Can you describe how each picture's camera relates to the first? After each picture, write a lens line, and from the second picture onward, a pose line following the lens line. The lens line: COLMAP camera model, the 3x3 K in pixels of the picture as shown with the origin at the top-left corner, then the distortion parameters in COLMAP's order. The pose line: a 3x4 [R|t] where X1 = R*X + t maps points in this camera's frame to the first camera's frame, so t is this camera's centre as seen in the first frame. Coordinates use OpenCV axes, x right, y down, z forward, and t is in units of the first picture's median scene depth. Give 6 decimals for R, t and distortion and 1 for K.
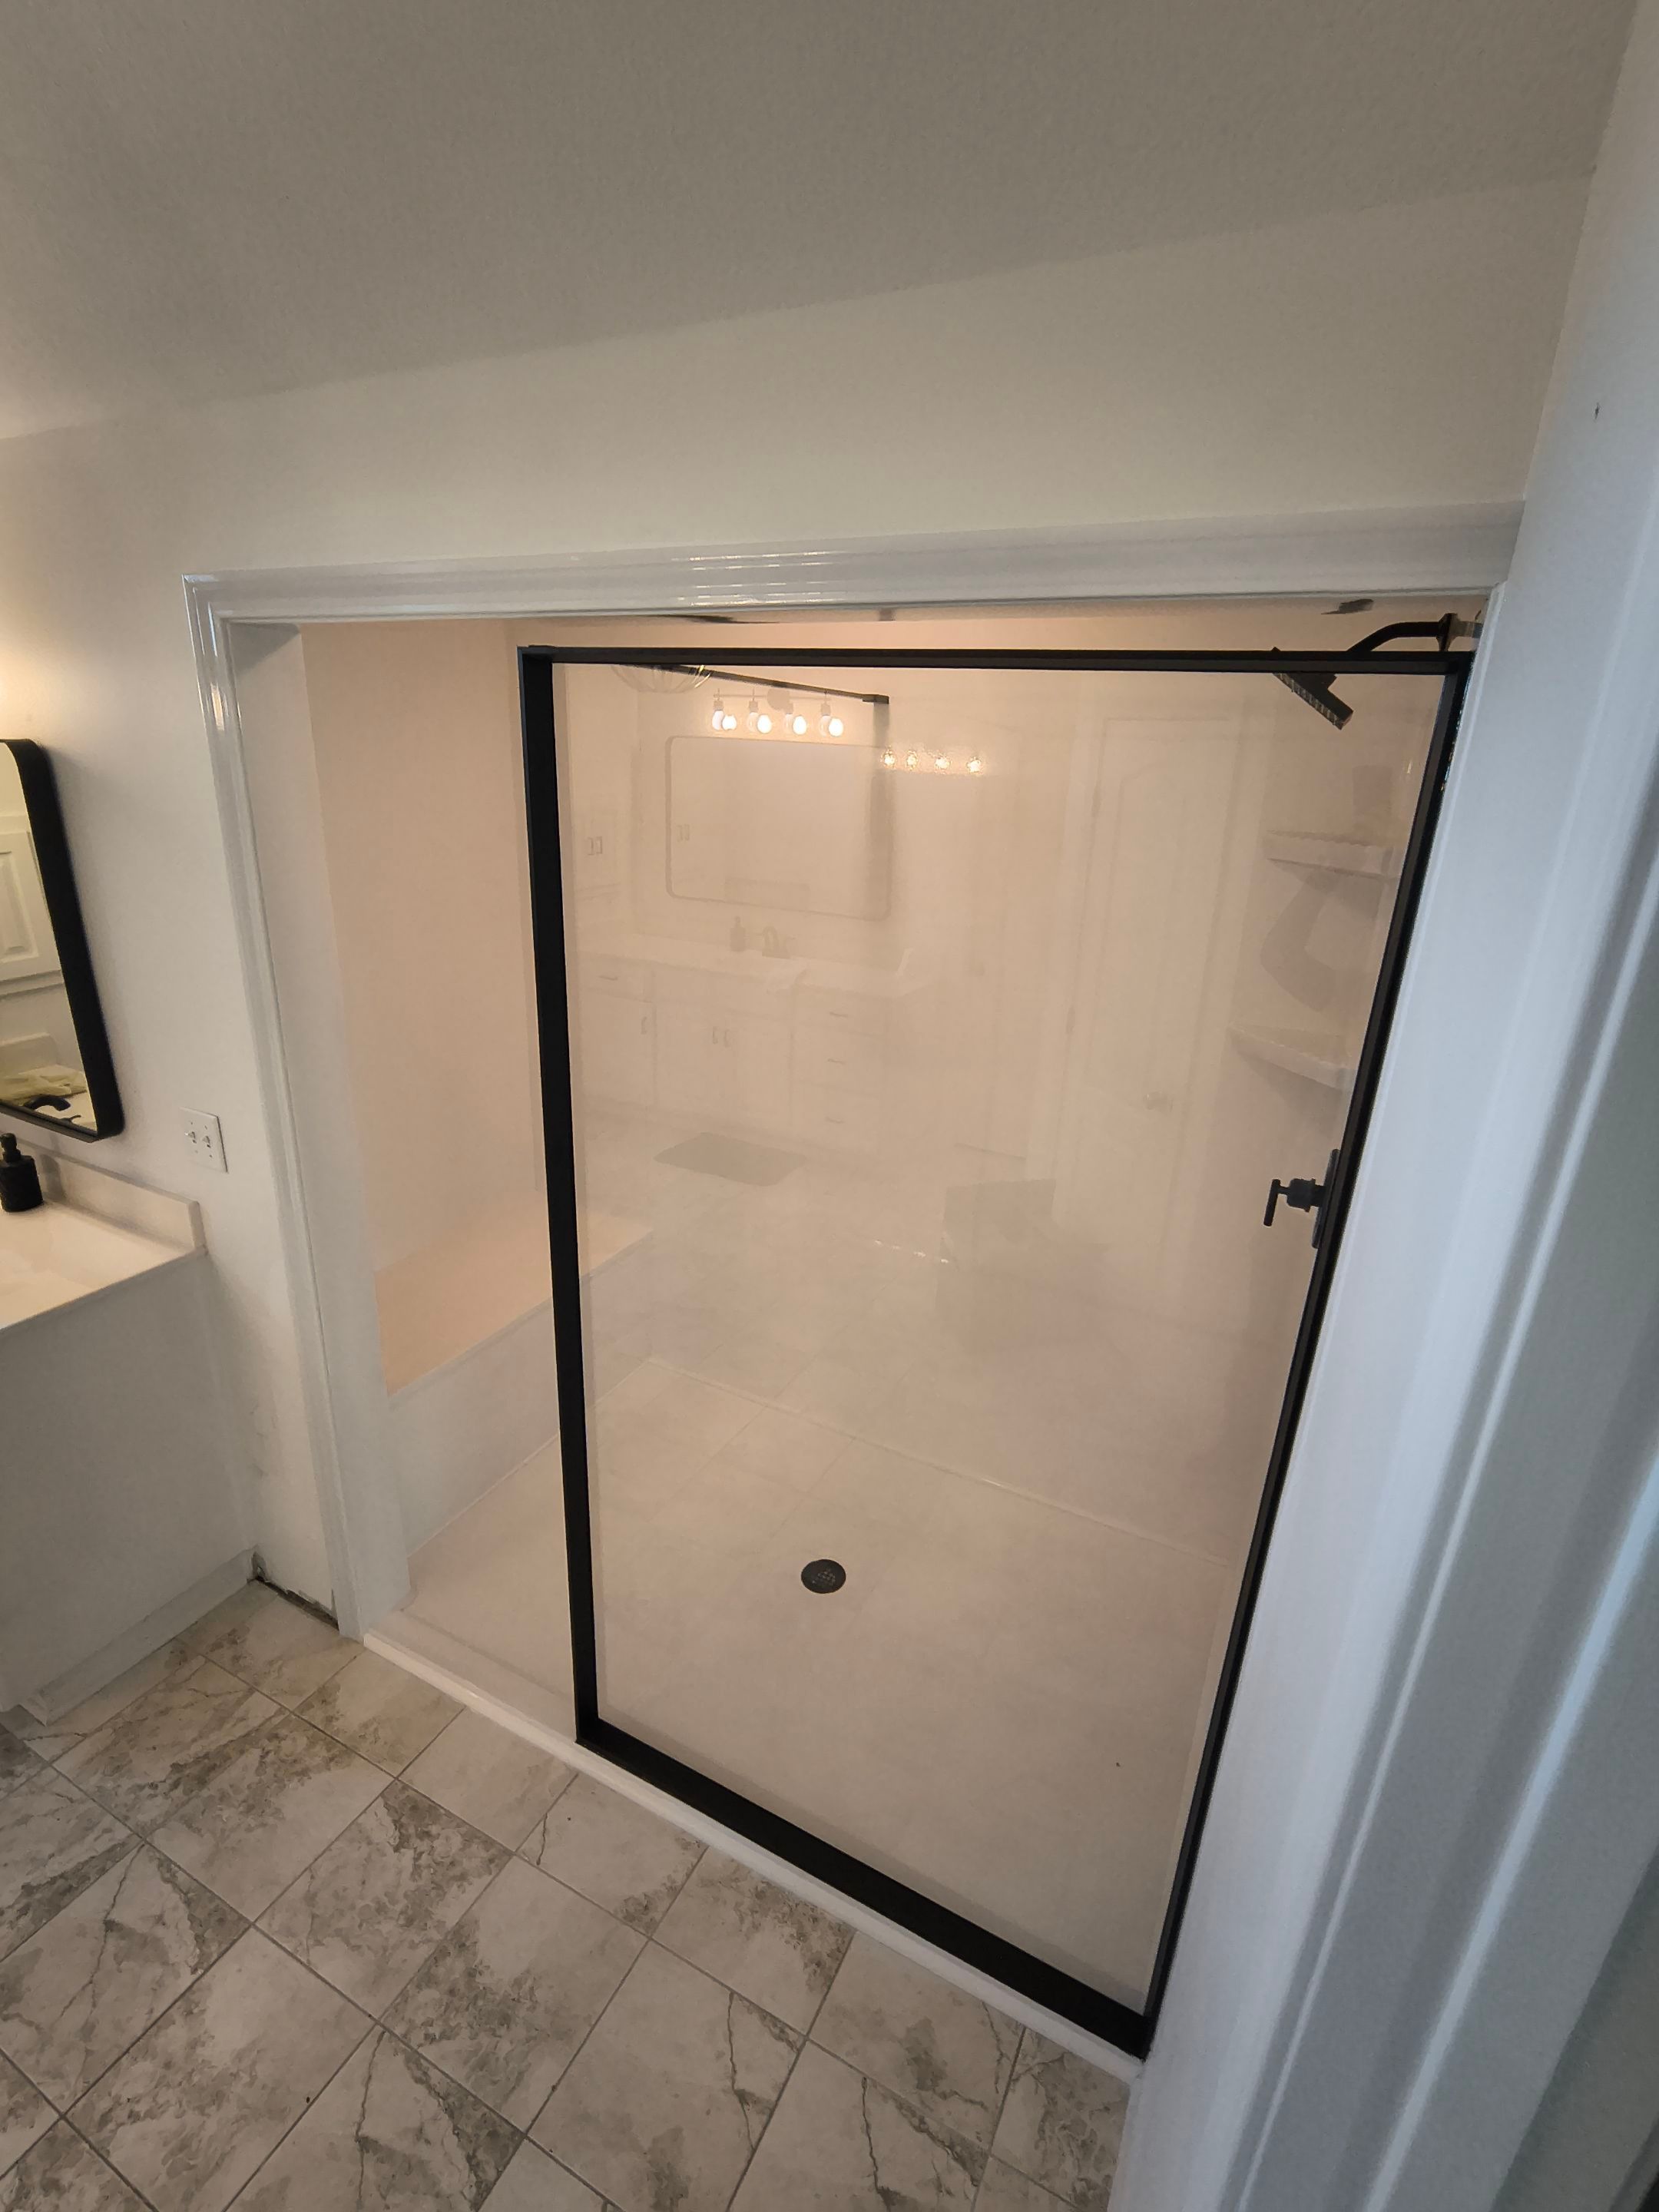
lens RADIAL K [[1024.9, 0, 830.4], [0, 1024.9, 1109.8], [0, 0, 1]] dist [-0.005429, -0.001112]
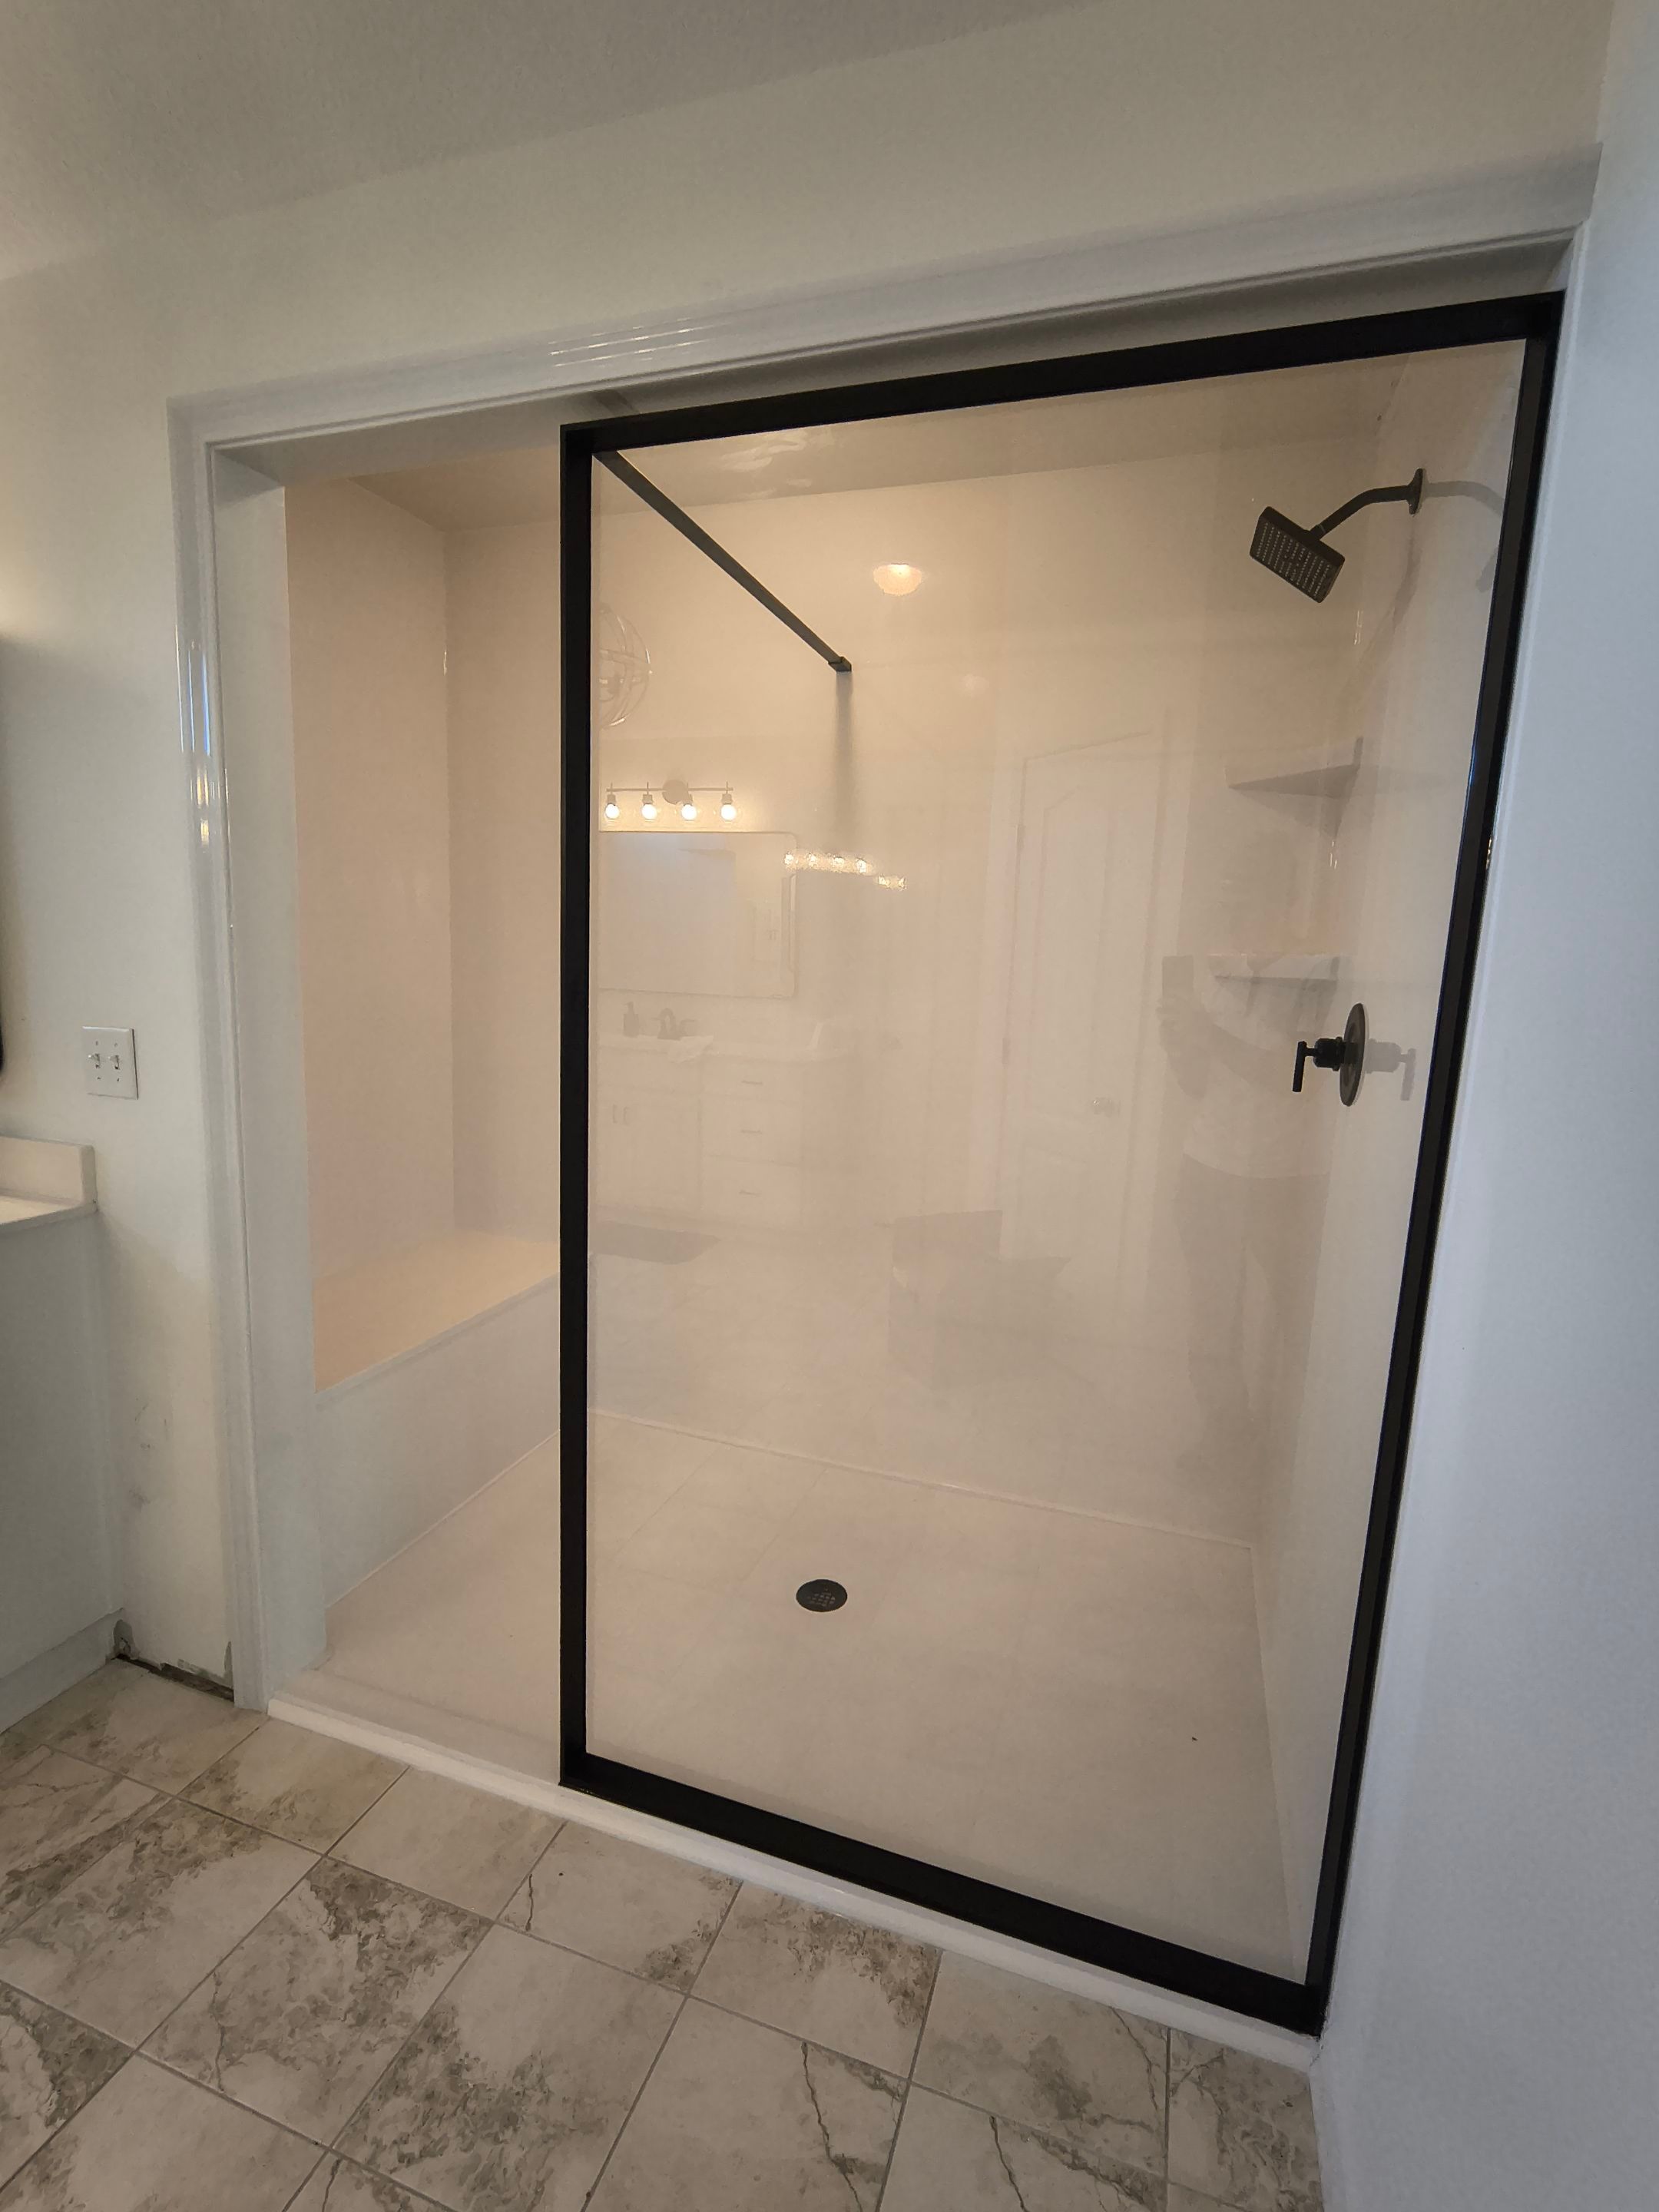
lens RADIAL K [[1022.3, 0, 830.6], [0, 1022.3, 1111.6], [0, 0, 1]] dist [-0.003096, -0.003215]
pose [[0.989448, -0.024313, 0.142833, -0.161110], [0.048995, 0.983890, -0.171928, 0.284209], [-0.136352, 0.177112, 0.974700, 0.108610]]
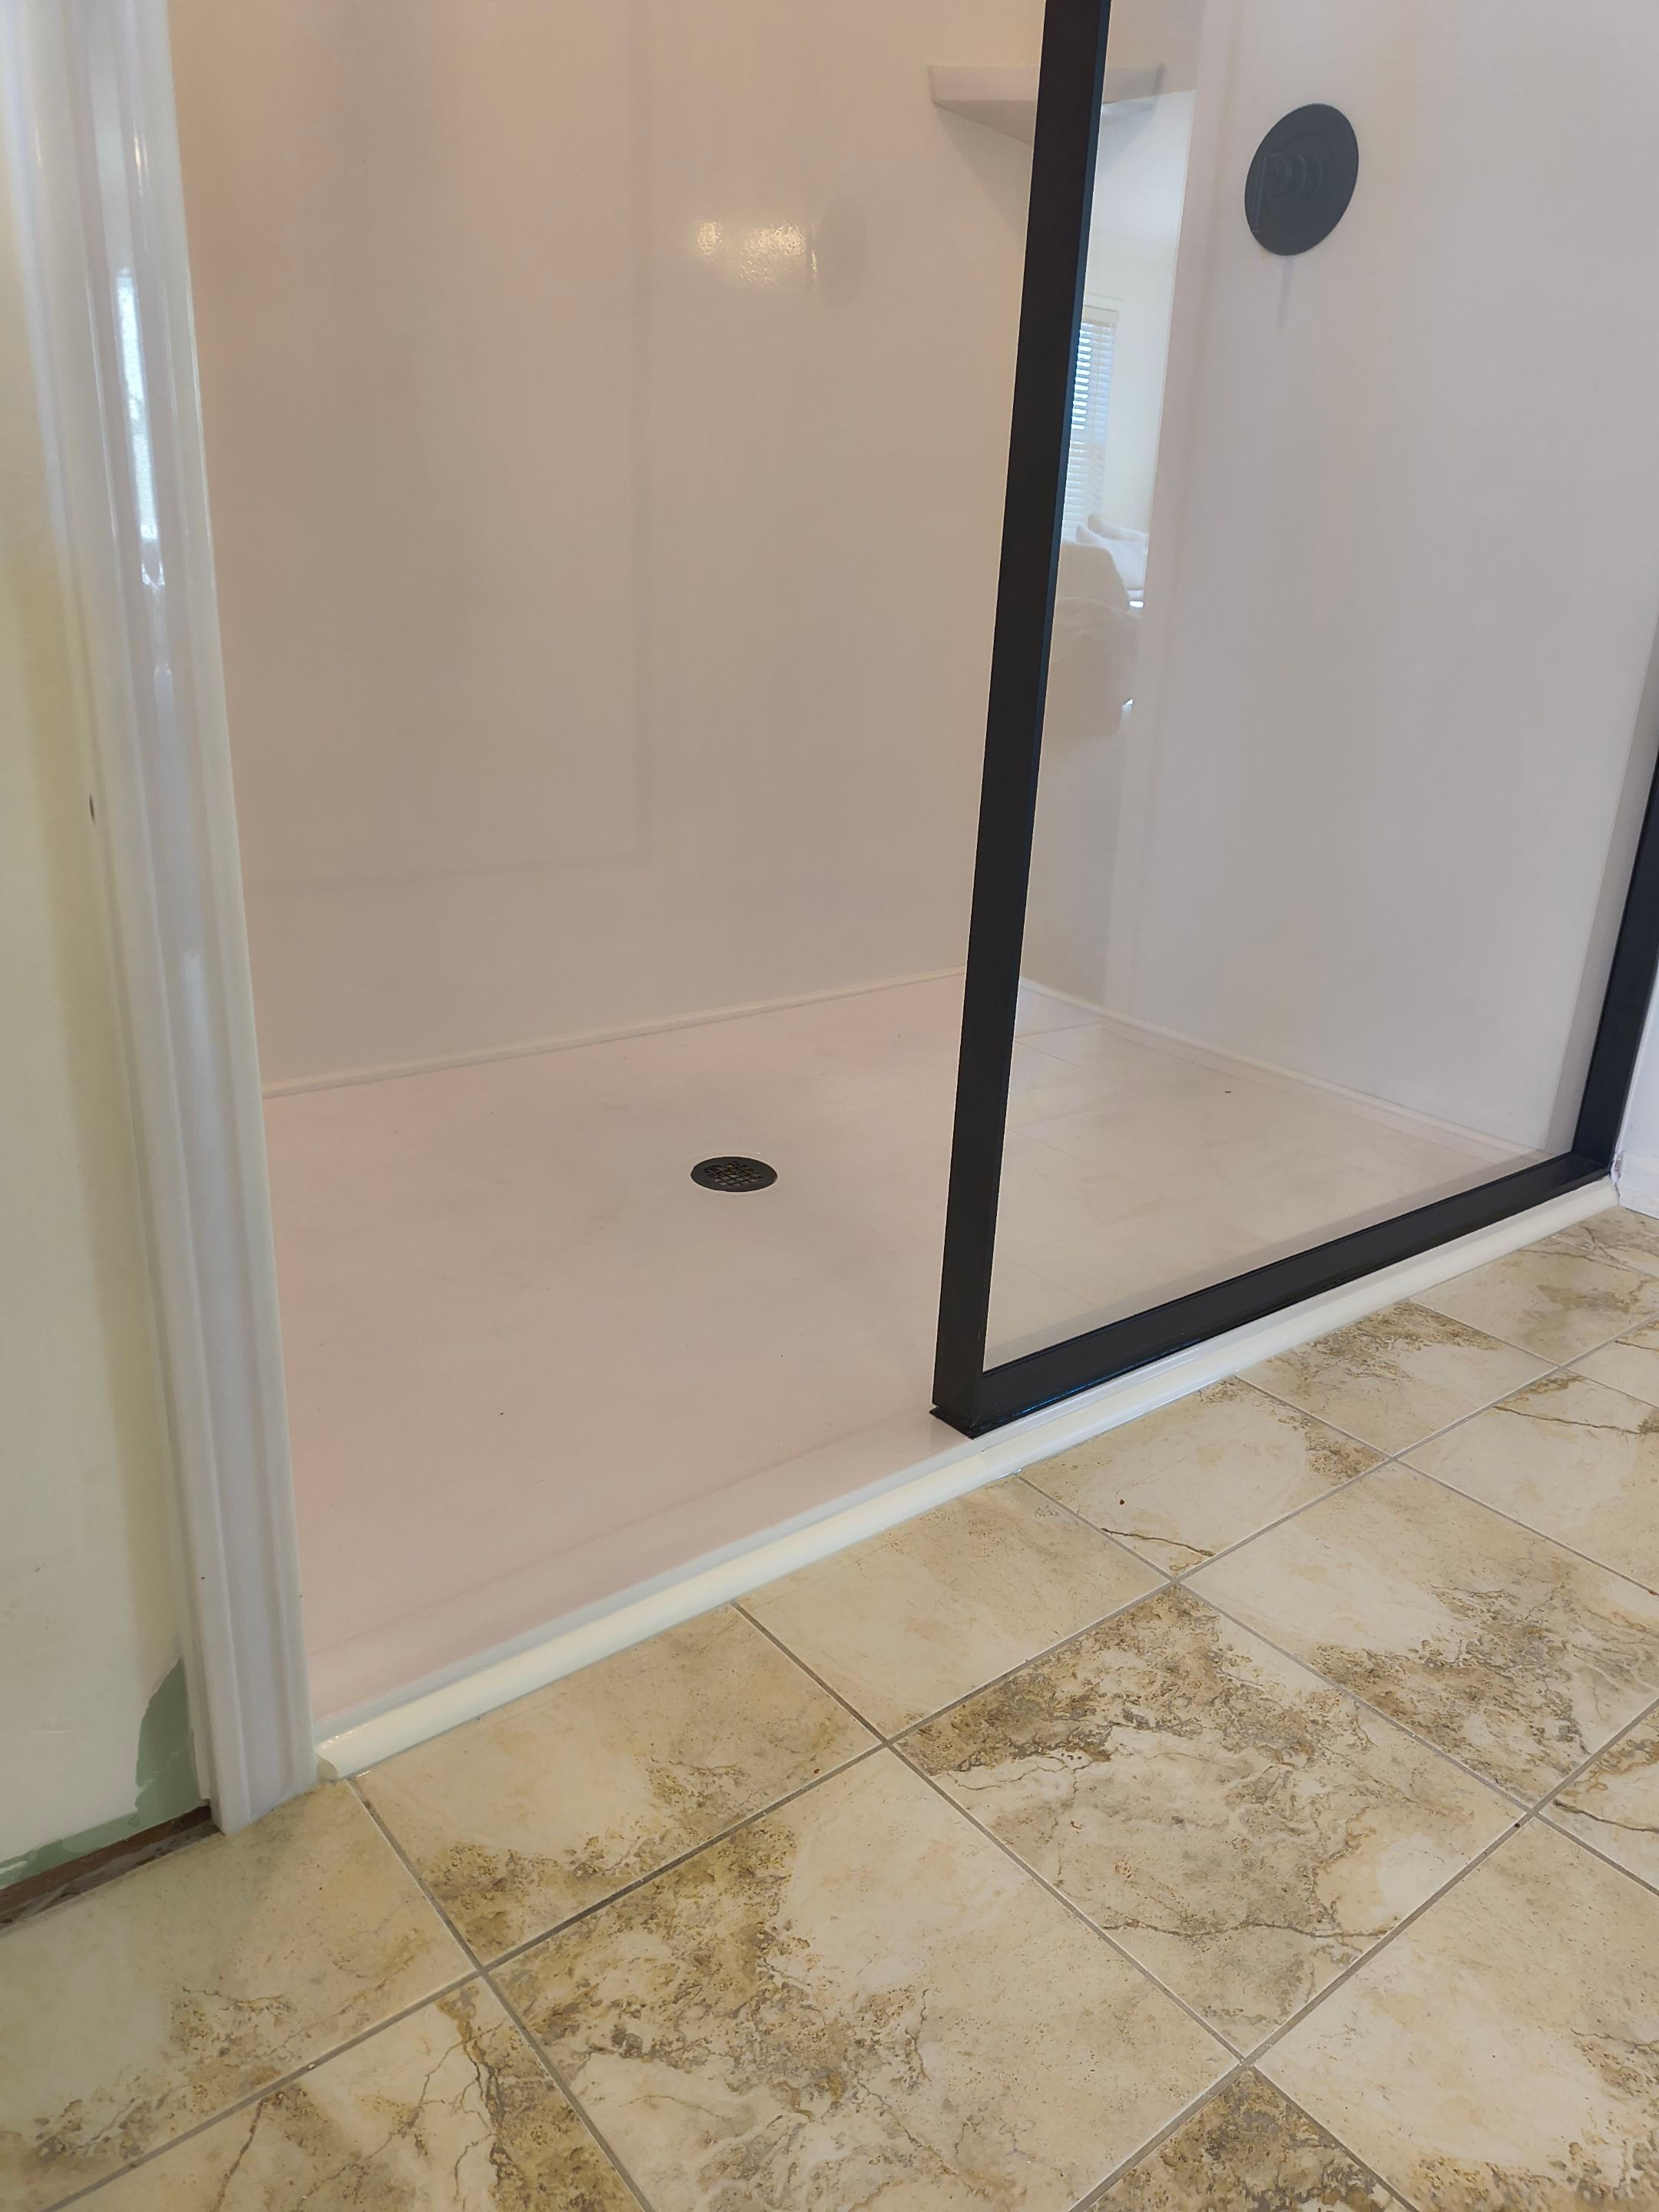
lens RADIAL K [[1608.2, 0, 840.0], [0, 1608.2, 1114.3], [0, 0, 1]] dist [0.051460, -0.072962]
pose [[0.402447, -0.329329, 0.854154, -0.942118], [0.275602, 0.933348, 0.230010, 0.364543], [-0.872972, 0.142840, 0.466387, 0.819866]]
